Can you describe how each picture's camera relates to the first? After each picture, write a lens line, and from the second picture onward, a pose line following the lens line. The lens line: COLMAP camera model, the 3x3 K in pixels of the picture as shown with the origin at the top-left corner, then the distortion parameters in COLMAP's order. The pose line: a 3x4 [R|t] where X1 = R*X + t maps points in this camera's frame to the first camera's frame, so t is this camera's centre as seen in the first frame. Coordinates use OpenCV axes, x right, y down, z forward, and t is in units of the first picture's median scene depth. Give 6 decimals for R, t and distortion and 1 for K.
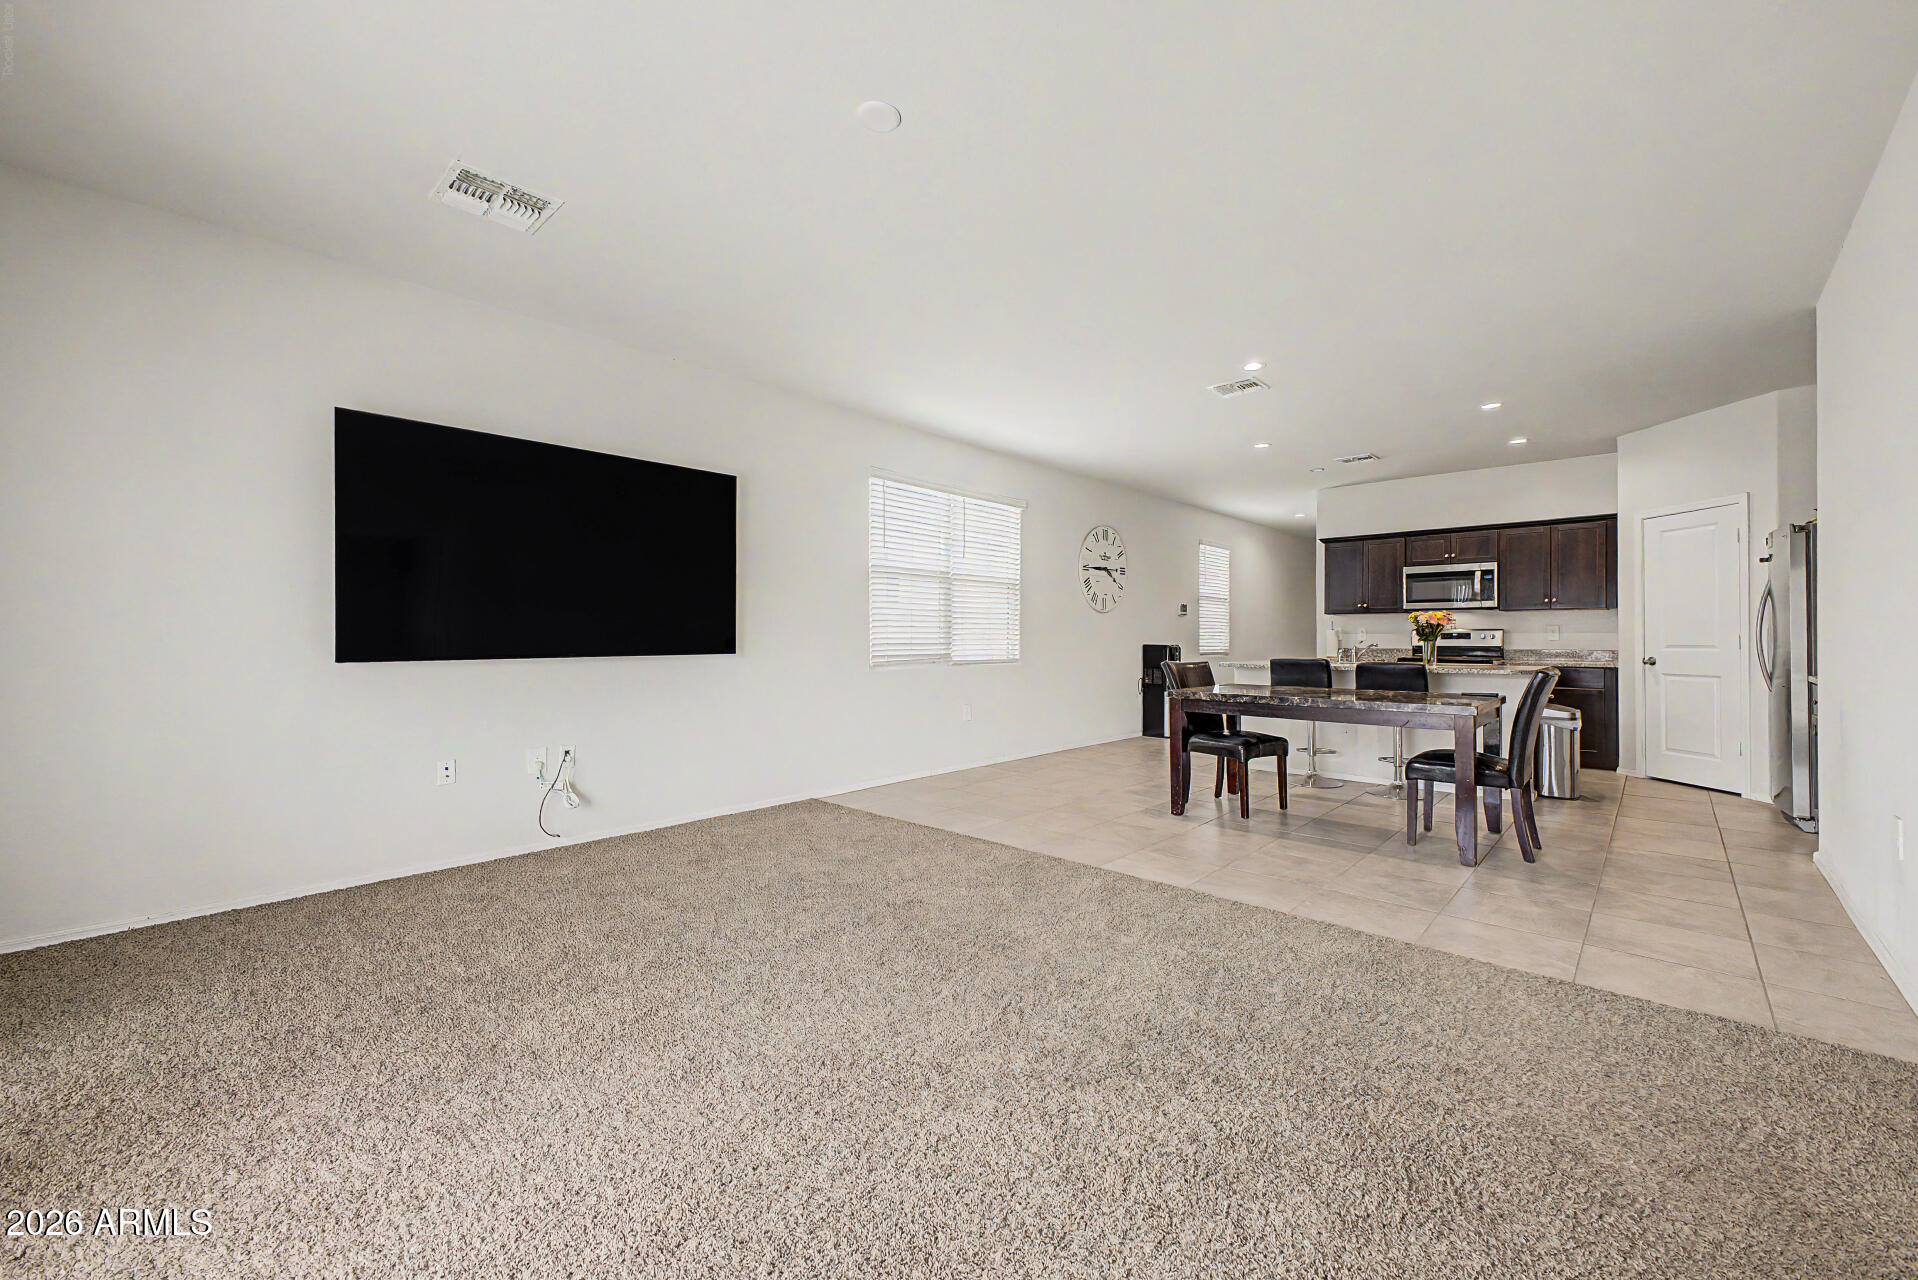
lens RADIAL K [[761.4, 0, 946.2], [0, 761.4, 638.6], [0, 0, 1]] dist [0.010454, -0.000452]
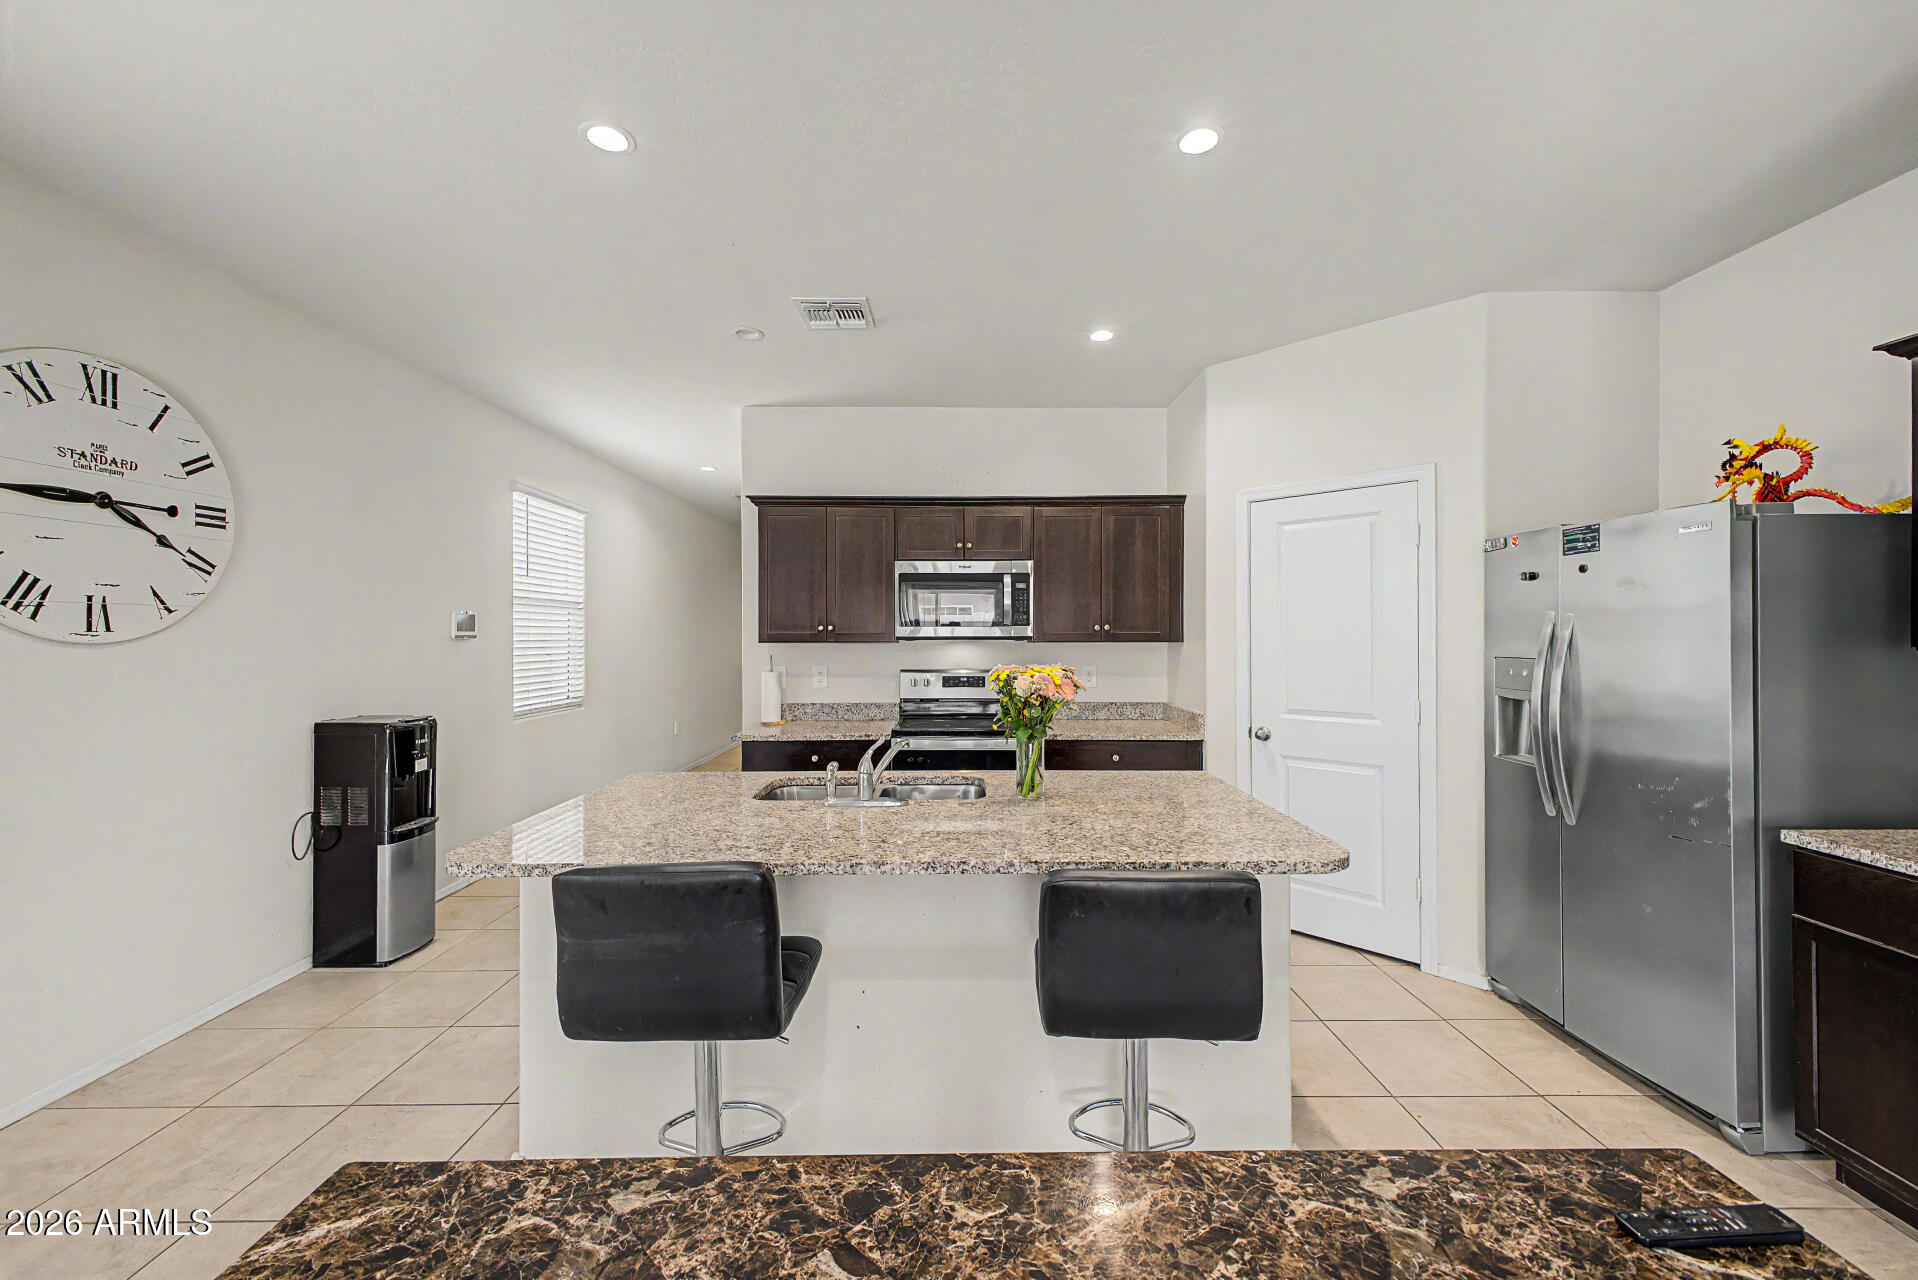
lens RADIAL K [[775.6, 0, 975.3], [0, 775.6, 635.7], [0, 0, 1]] dist [0.008264, -0.000690]
pose [[0.710042, -0.001293, 0.704158, 0.270549], [0.002348, 0.999997, -0.000531, -0.042153], [-0.704155, 0.002030, 0.710043, 0.614721]]
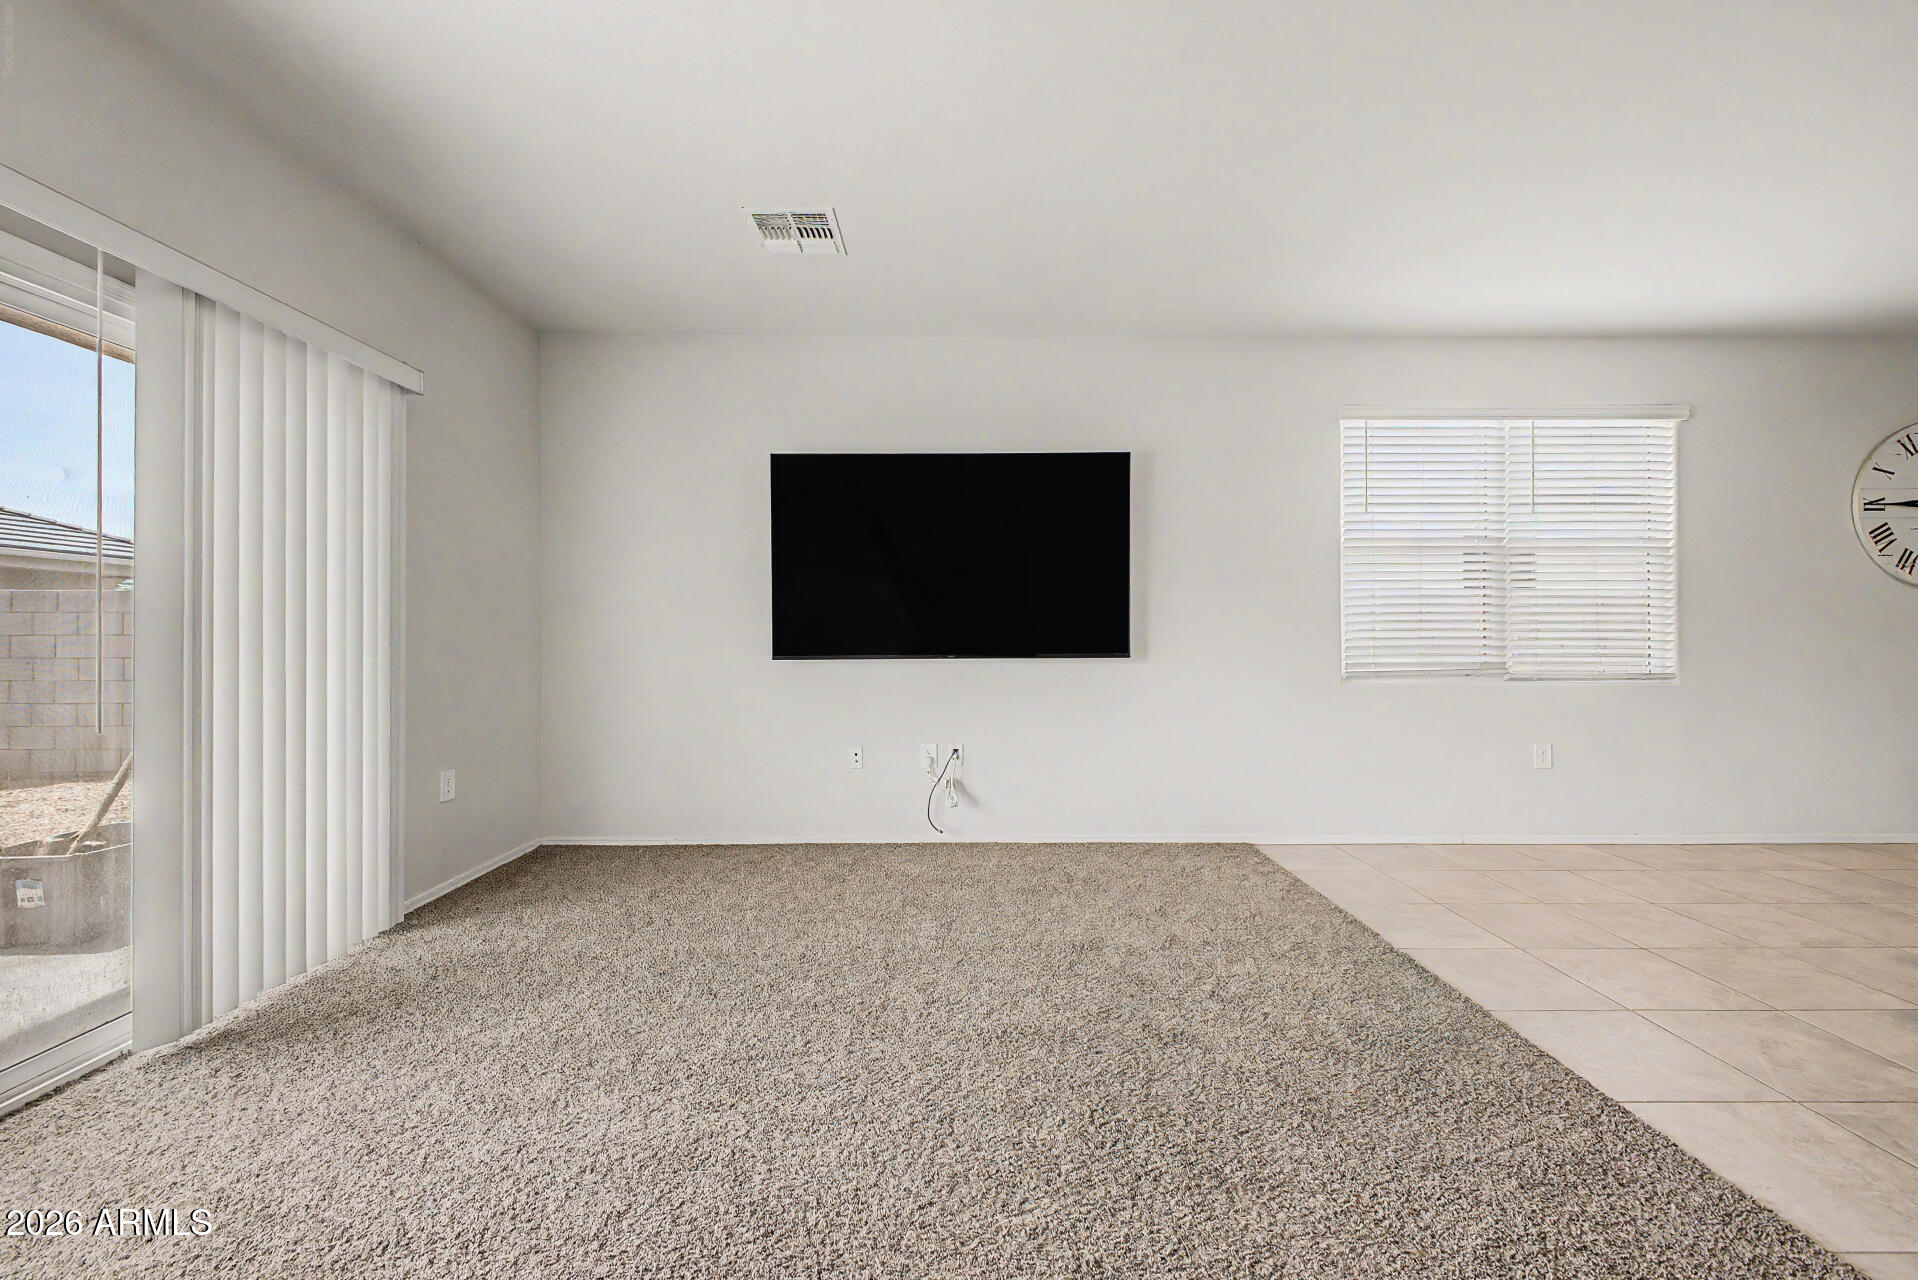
lens RADIAL K [[752.5, 0, 948.2], [0, 752.5, 634.4], [0, 0, 1]] dist [0.029572, -0.011587]
pose [[0.686648, -0.001366, -0.726989, 0.141239], [0.001339, 0.999999, -0.000614, -0.004220], [0.726989, -0.000552, 0.686649, 0.180953]]
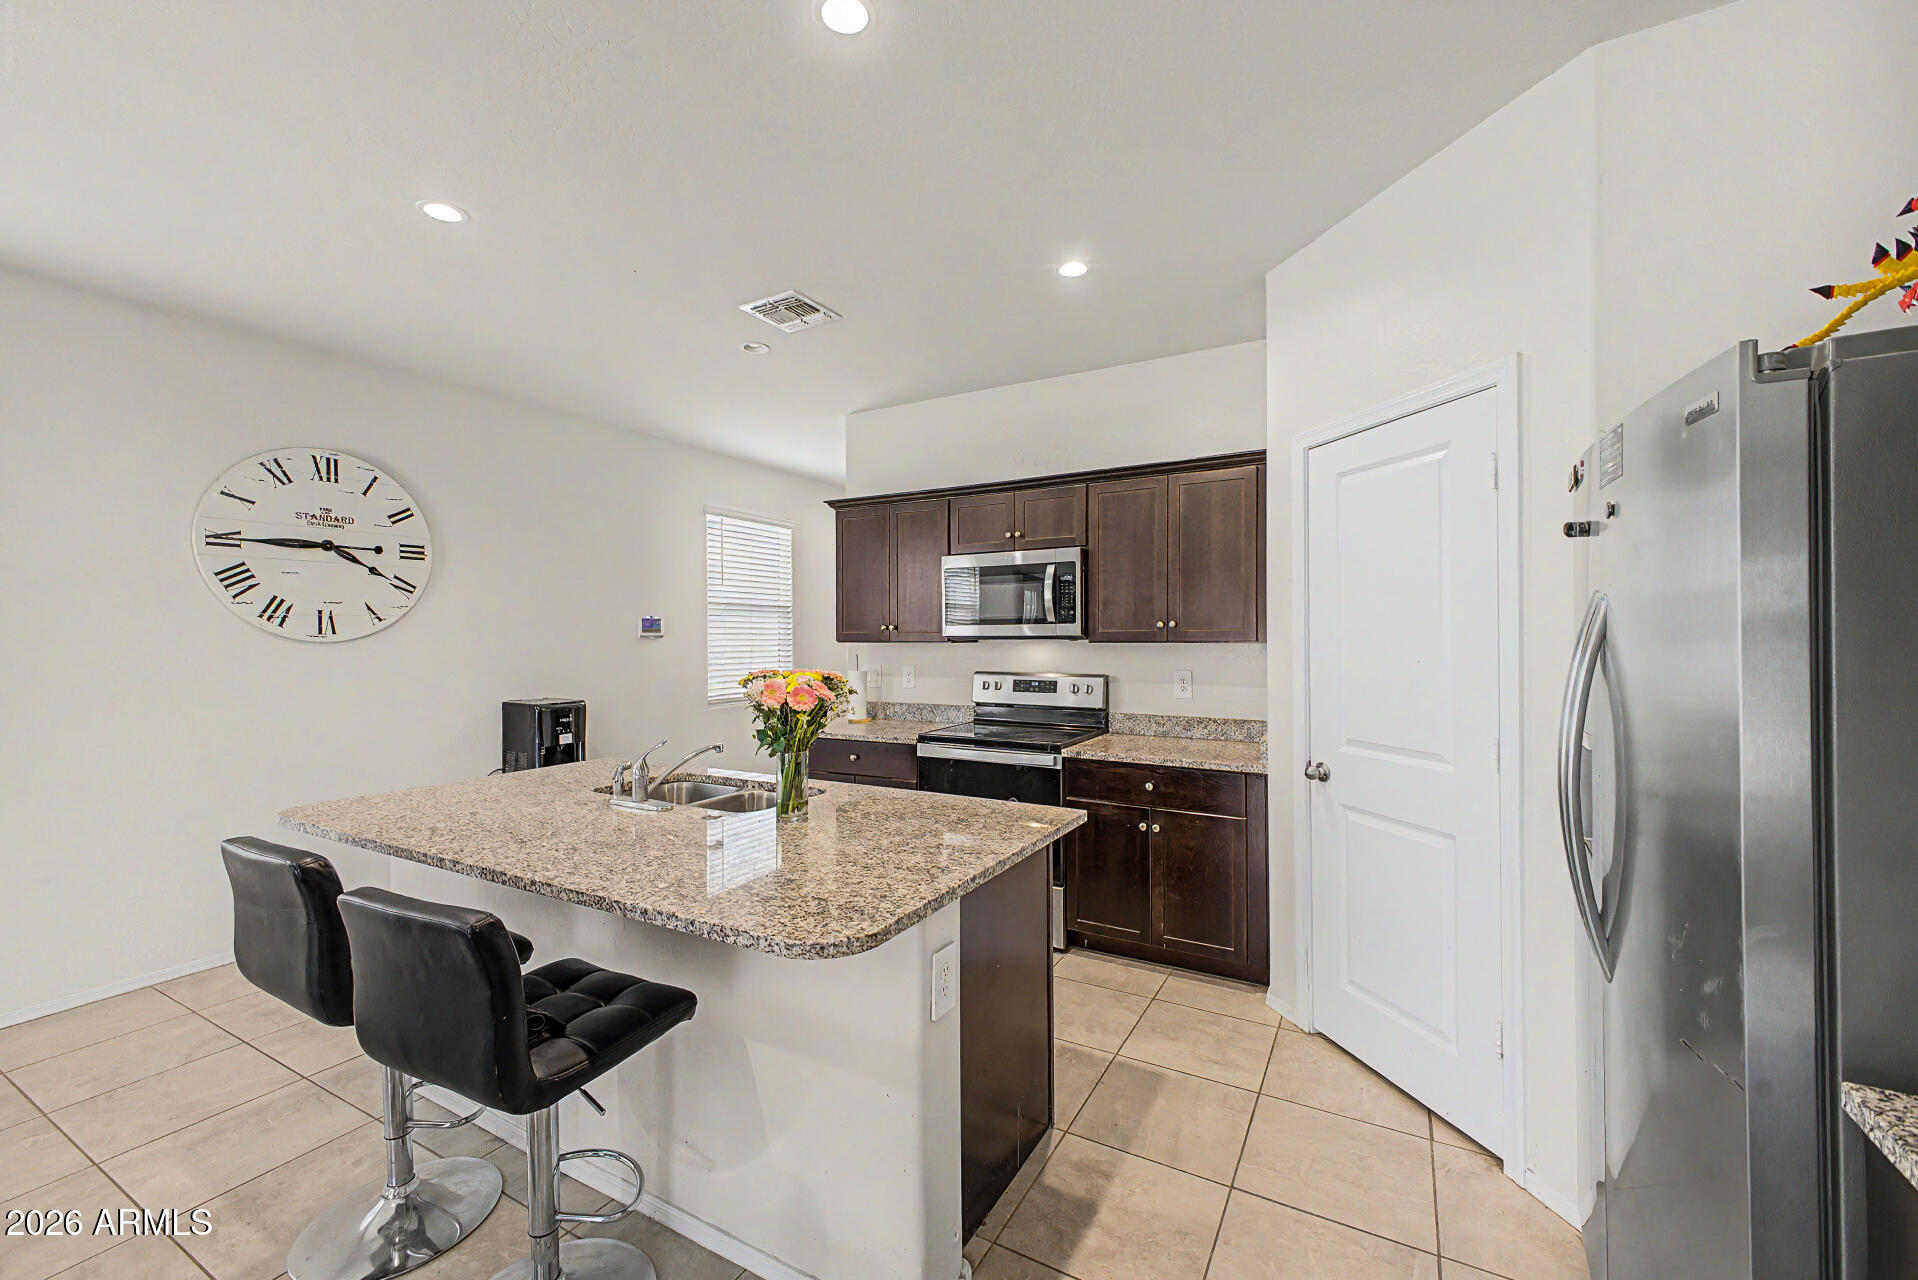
lens RADIAL K [[789.7, 0, 951.6], [0, 789.7, 635.1], [0, 0, 1]] dist [0.009666, -0.000237]
pose [[0.968386, -0.004310, 0.249418, 0.512636], [0.004717, 0.999988, -0.001032, -0.041991], [-0.249411, 0.002176, 0.968395, 0.523146]]
